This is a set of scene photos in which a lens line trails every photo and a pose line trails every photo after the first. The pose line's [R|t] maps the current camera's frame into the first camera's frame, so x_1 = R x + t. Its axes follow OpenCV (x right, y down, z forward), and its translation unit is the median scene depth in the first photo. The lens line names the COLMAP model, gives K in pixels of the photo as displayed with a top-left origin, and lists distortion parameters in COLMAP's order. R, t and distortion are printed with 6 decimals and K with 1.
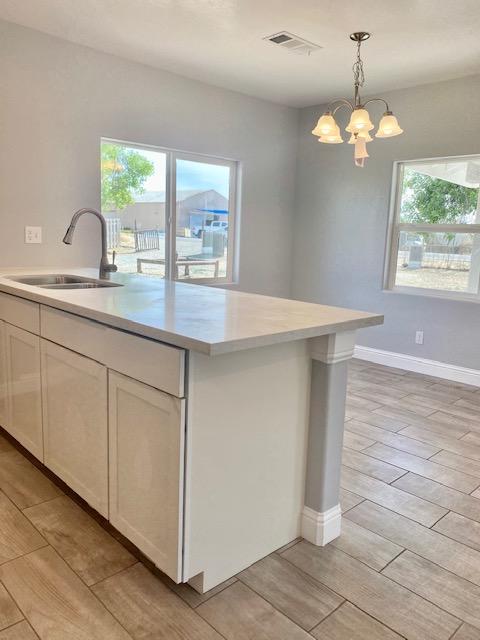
lens RADIAL K [[487.0, 0, 241.3], [0, 487.0, 318.8], [0, 0, 1]] dist [0.007923, -0.007833]
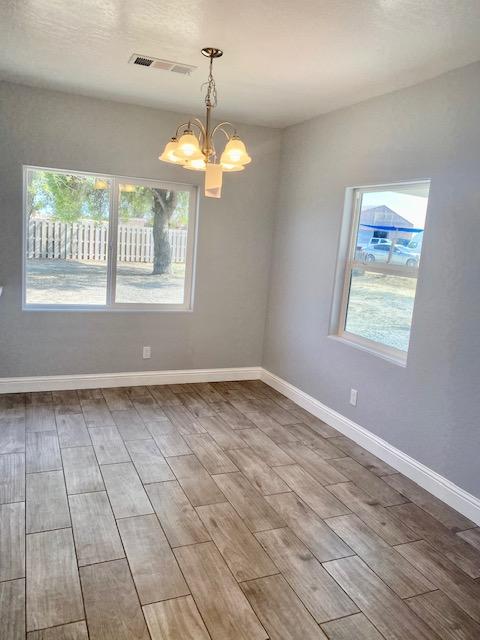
lens RADIAL K [[487.0, 0, 241.1], [0, 487.0, 315.5], [0, 0, 1]] dist [0.007923, -0.007833]
pose [[0.937208, 0.096580, -0.335133, 0.517263], [-0.107527, 0.994100, -0.014219, -0.077556], [0.331782, 0.049362, 0.942064, 0.165197]]
